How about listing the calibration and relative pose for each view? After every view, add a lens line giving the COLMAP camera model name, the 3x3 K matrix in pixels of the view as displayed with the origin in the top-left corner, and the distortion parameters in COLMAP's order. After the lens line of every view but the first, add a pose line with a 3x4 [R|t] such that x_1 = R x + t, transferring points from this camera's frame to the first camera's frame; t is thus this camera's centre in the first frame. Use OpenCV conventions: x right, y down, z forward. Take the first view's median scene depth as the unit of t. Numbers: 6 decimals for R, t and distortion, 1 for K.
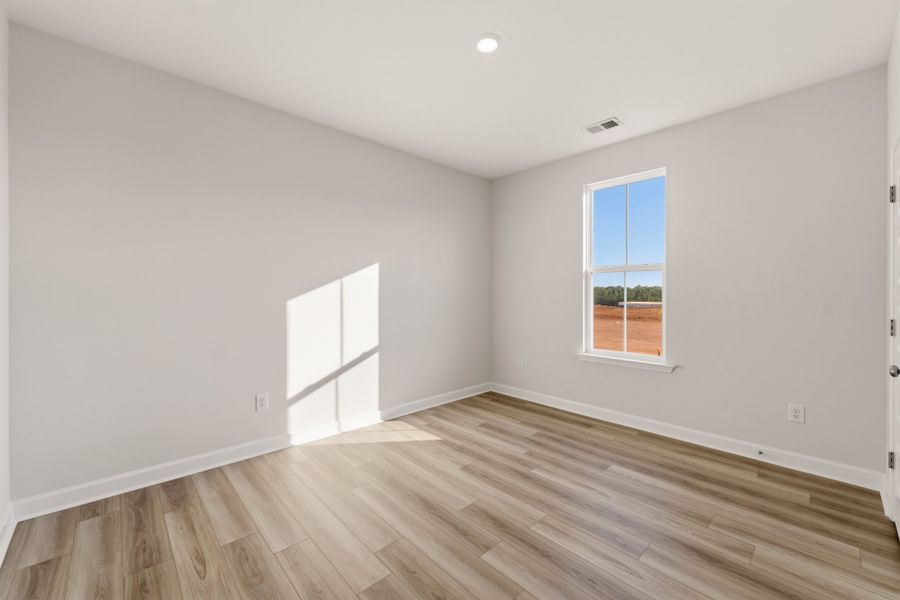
lens RADIAL K [[364.9, 0, 450.3], [0, 364.9, 301.0], [0, 0, 1]] dist [-0.002160, 0.000507]
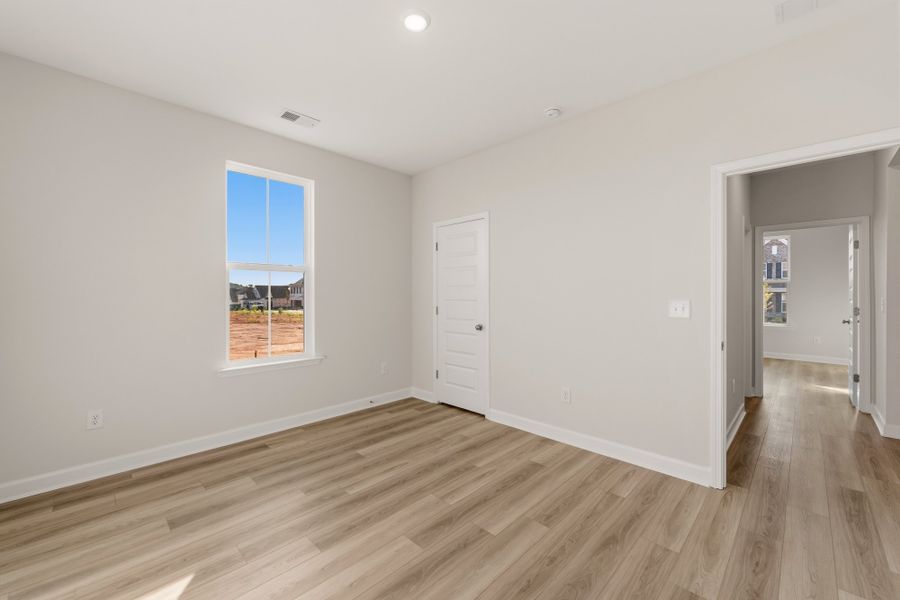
lens RADIAL K [[364.9, 0, 450.1], [0, 364.9, 295.1], [0, 0, 1]] dist [-0.002160, 0.000507]
pose [[-0.051163, -0.002242, 0.998688, -0.614802], [0.020561, 0.999783, 0.003298, -0.013115], [-0.998479, 0.020702, -0.051106, 0.725487]]
